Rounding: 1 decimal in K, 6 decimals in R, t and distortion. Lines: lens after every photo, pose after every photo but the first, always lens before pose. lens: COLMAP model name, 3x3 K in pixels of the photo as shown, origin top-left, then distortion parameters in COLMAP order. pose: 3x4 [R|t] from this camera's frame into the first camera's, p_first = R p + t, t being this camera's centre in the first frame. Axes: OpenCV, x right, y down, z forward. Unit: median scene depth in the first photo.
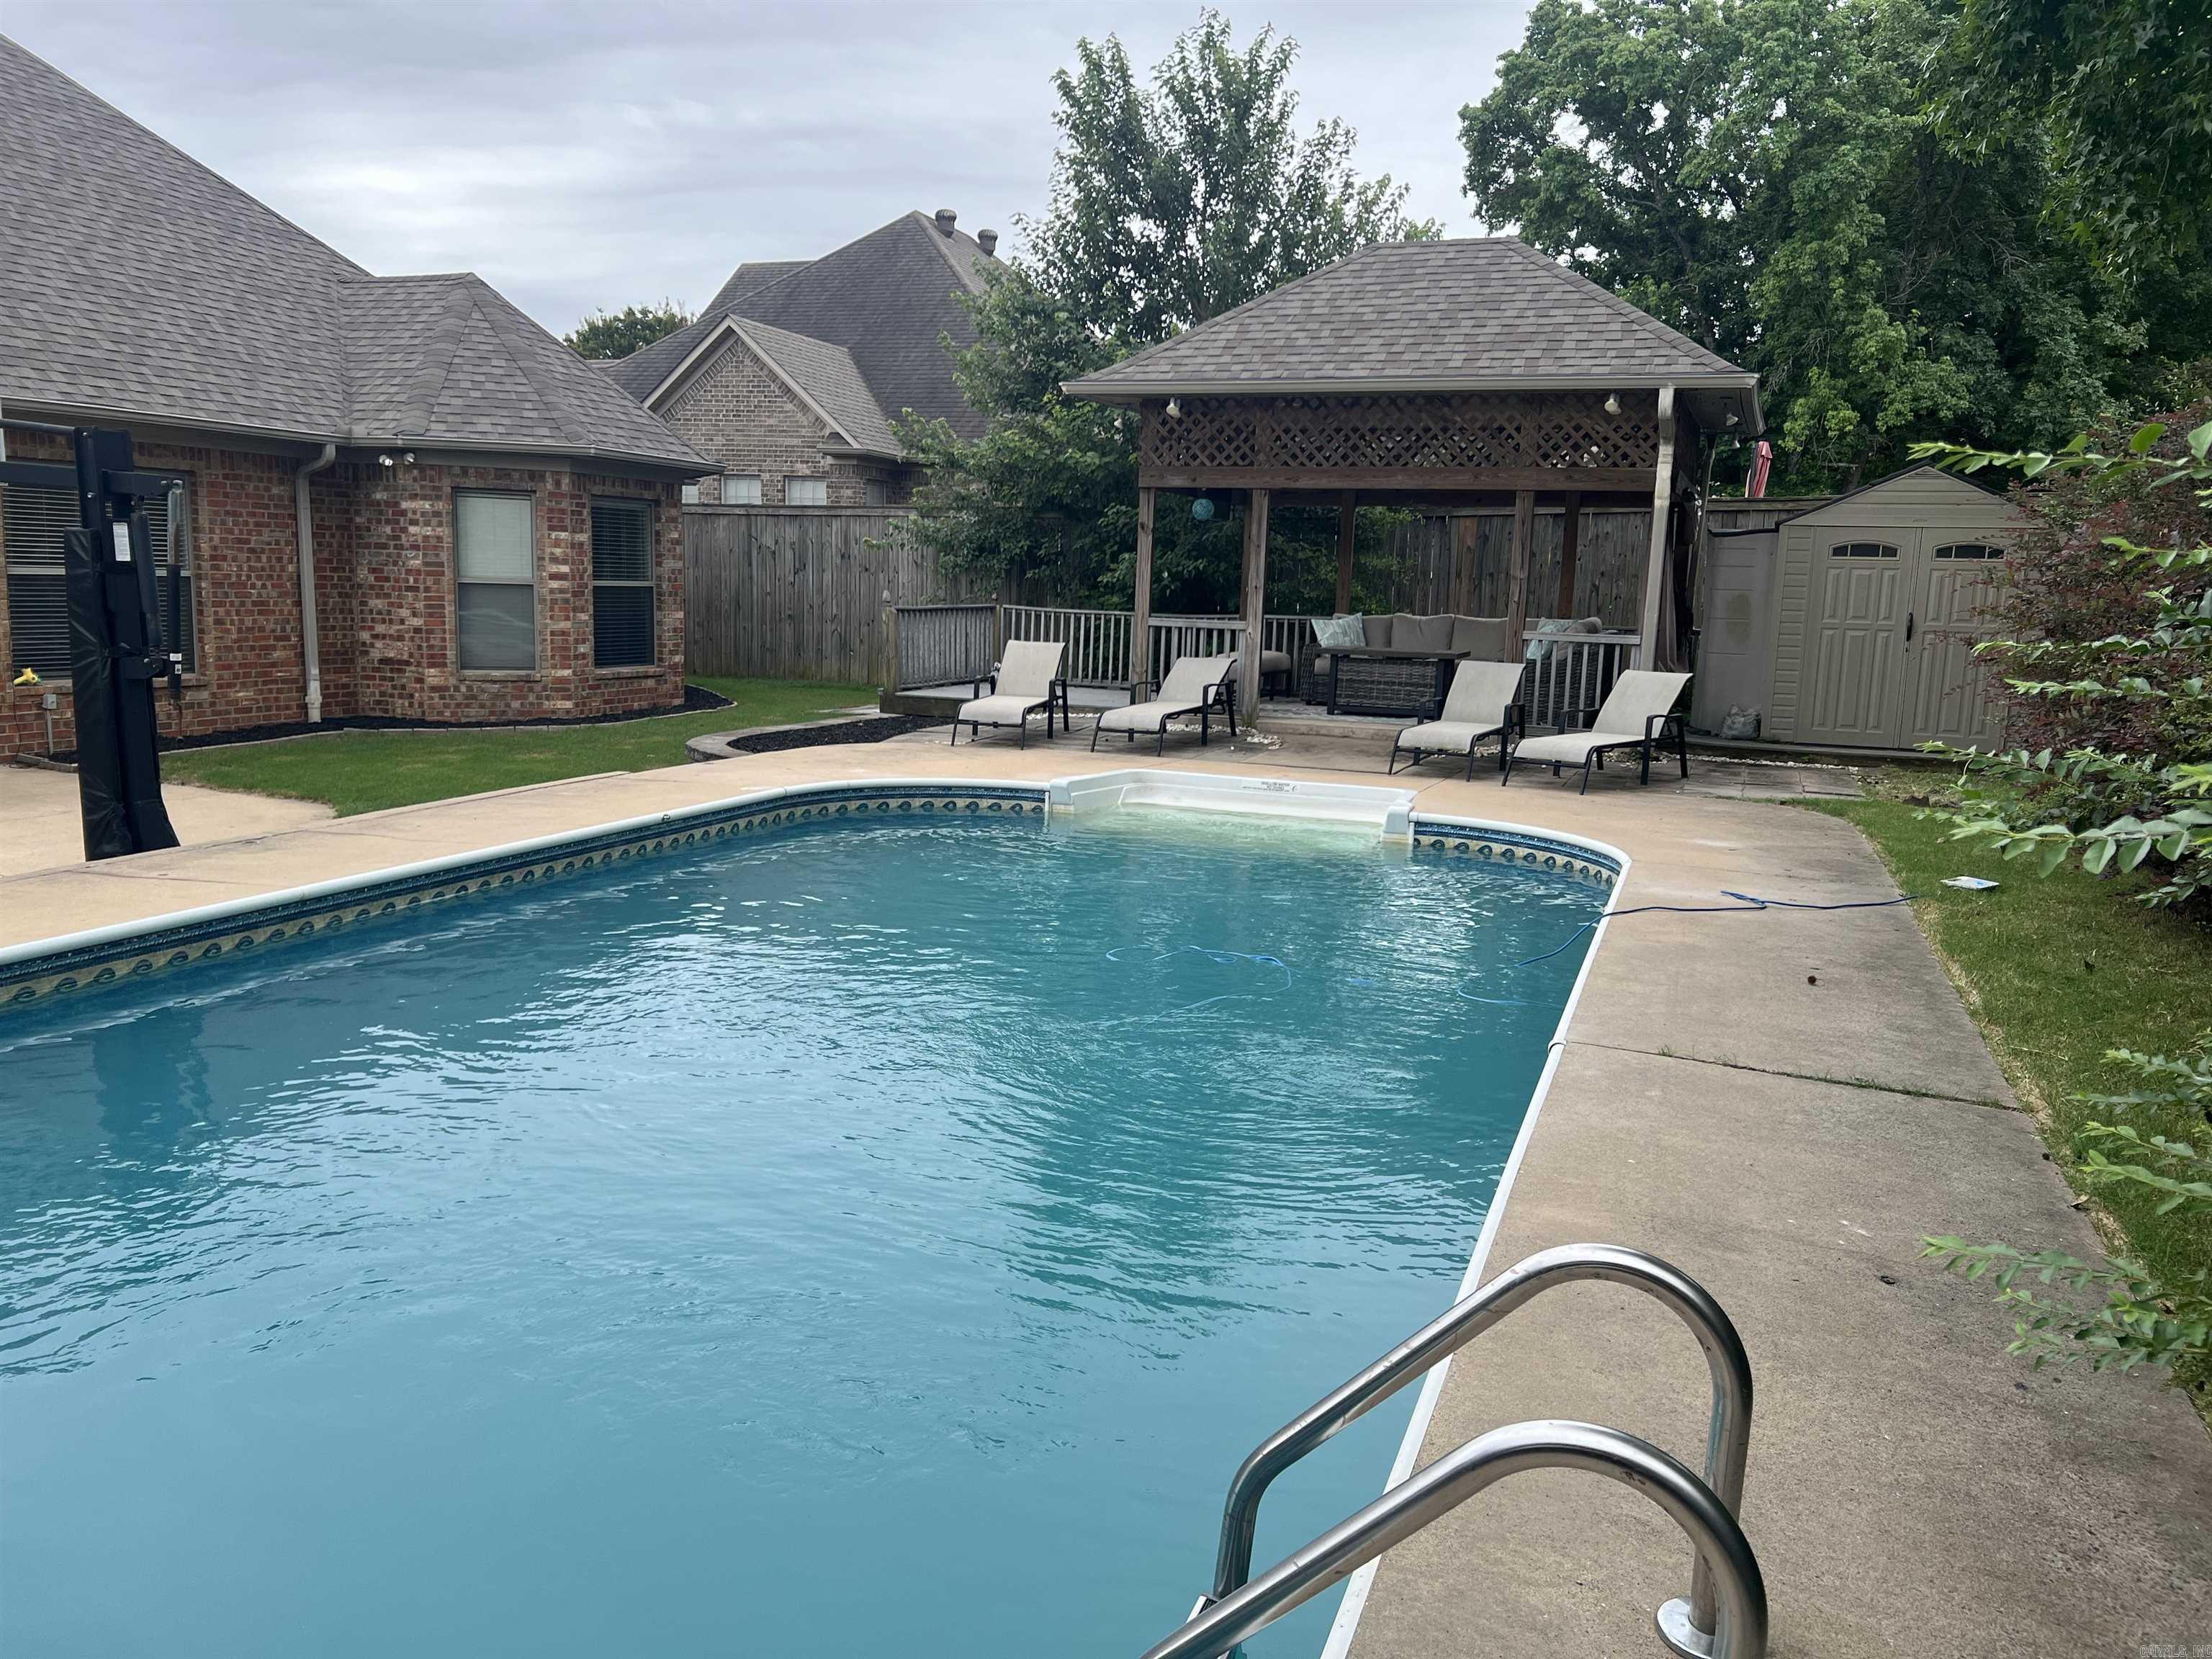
lens RADIAL K [[1681.7, 0, 1106.0], [0, 1681.7, 829.5], [0, 0, 1]] dist [0.117867, -0.112994]
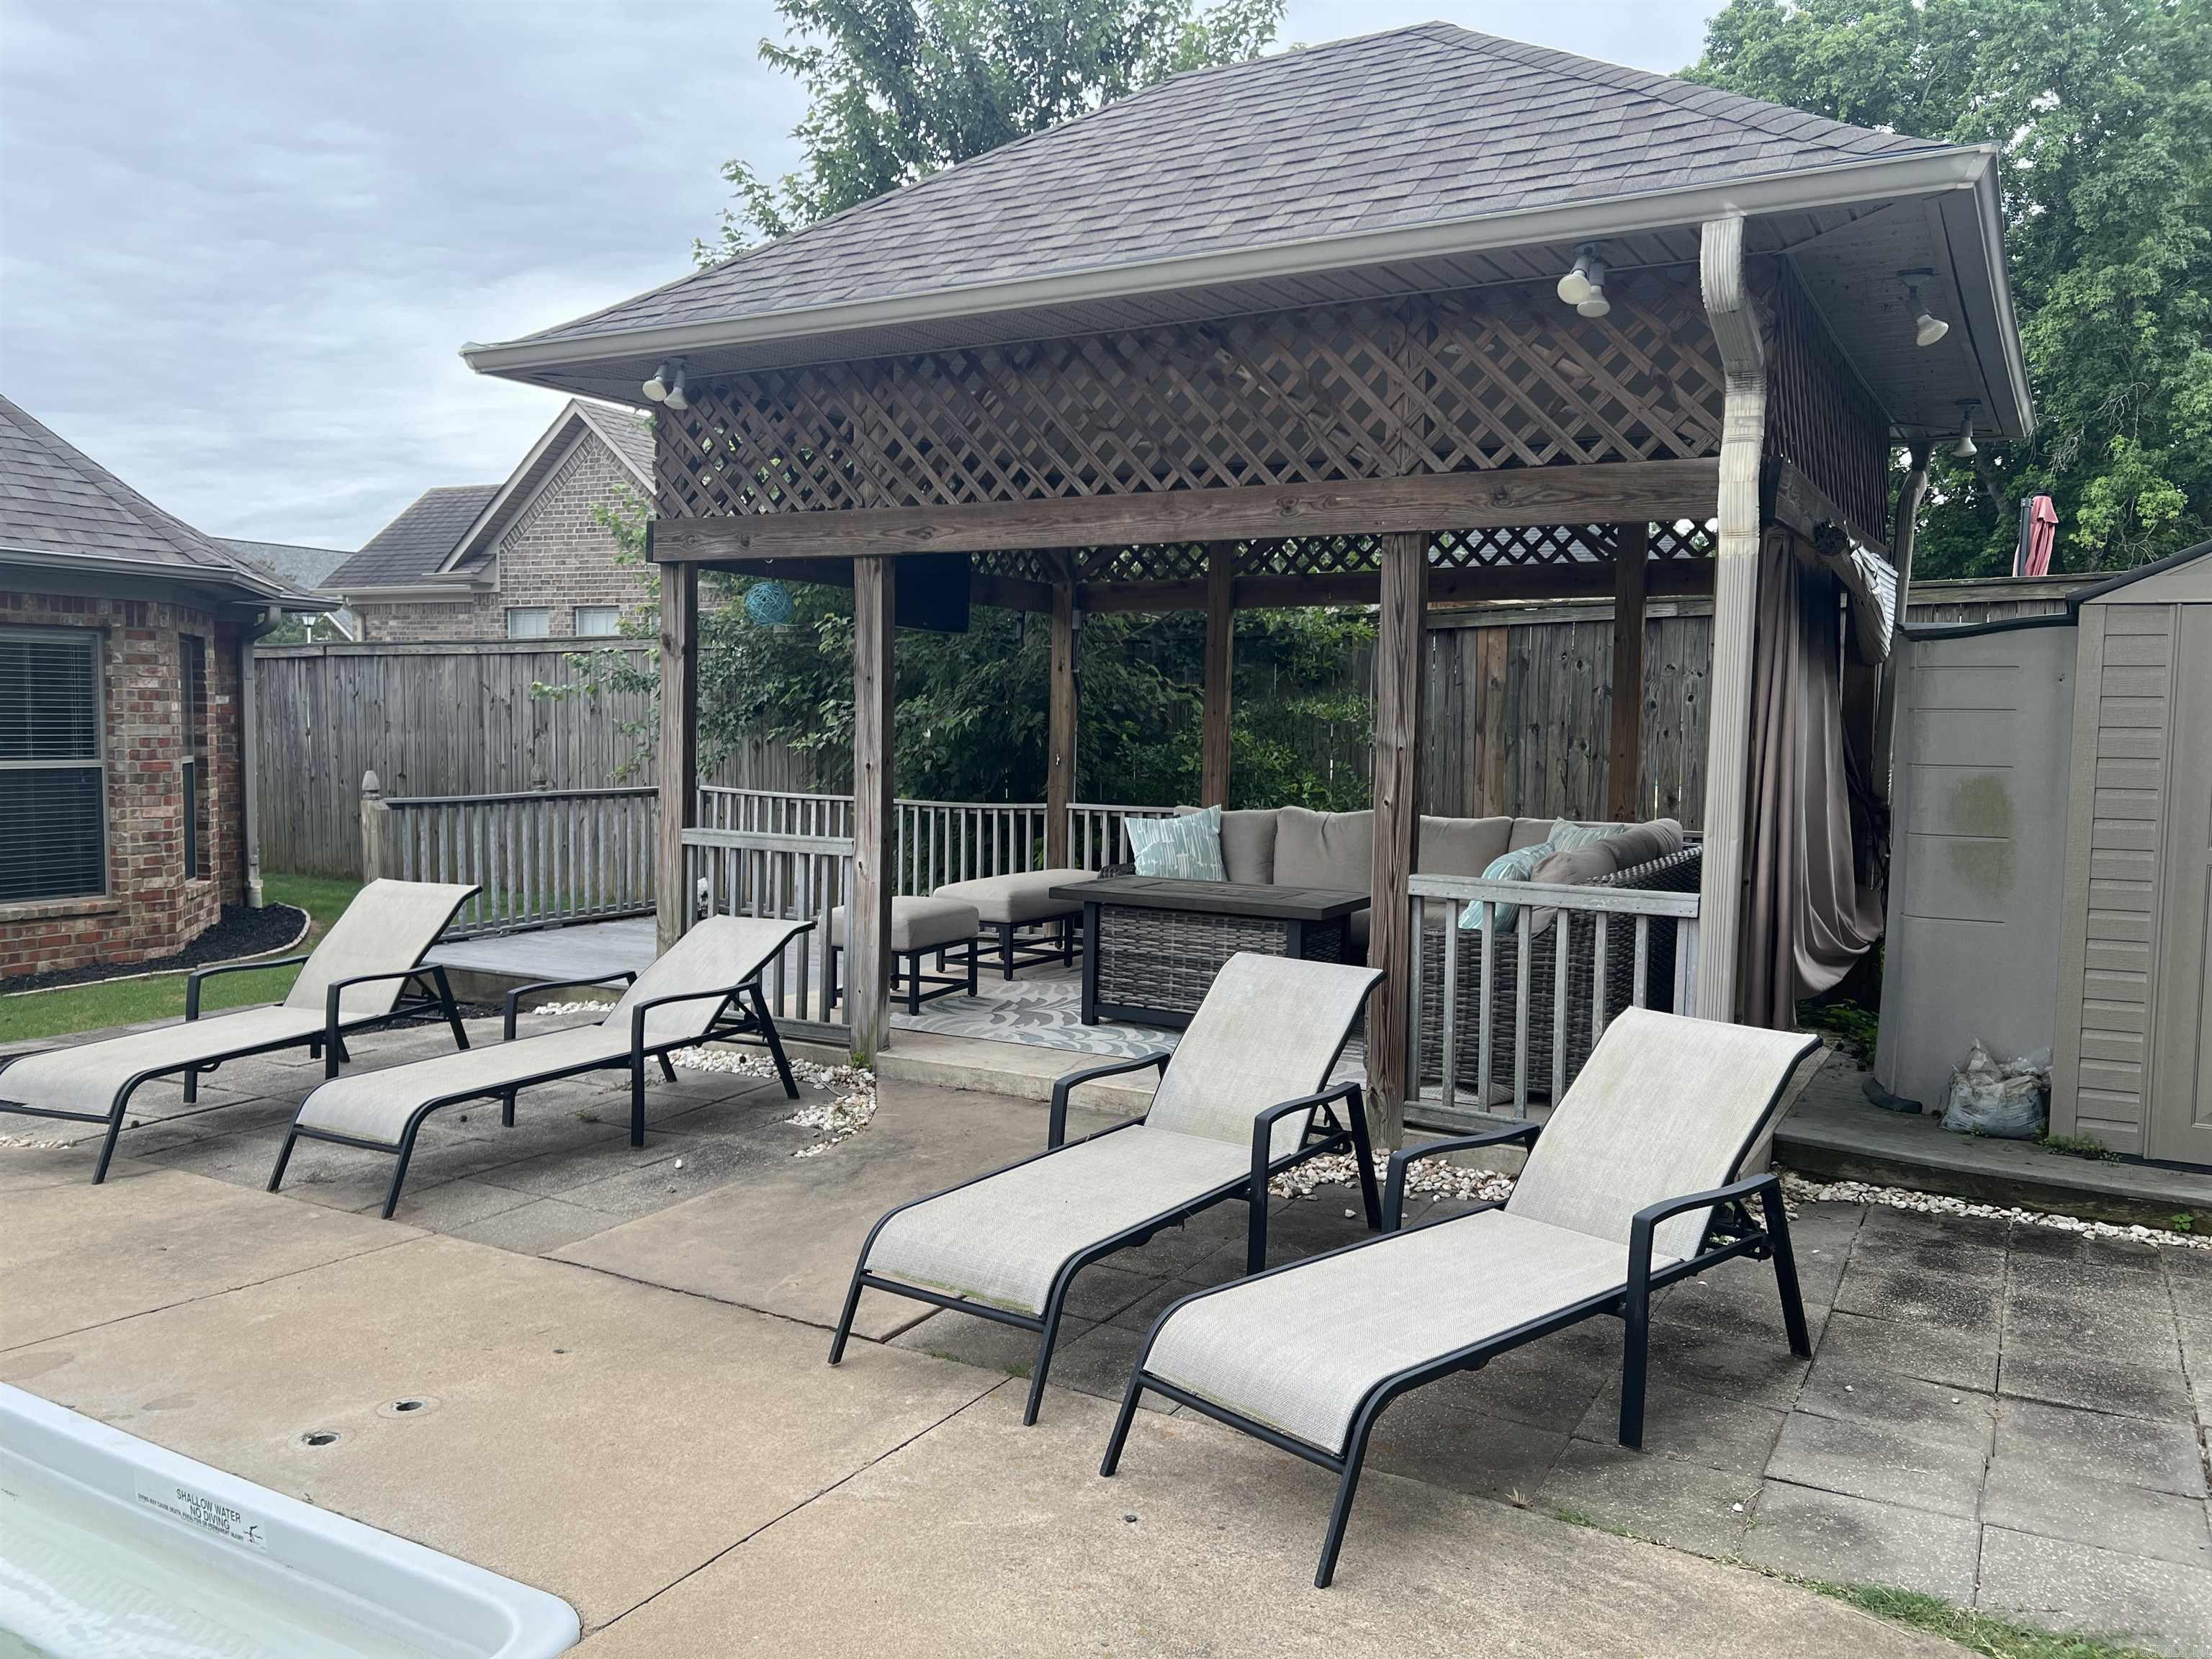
lens RADIAL K [[1676.3, 0, 1083.4], [0, 1676.3, 847.2], [0, 0, 1]] dist [0.074789, -0.074372]
pose [[0.987785, -0.004109, -0.155769, 0.176203], [-0.007584, 0.997200, -0.074398, -0.070918], [0.155639, 0.074670, 0.984988, 0.449303]]
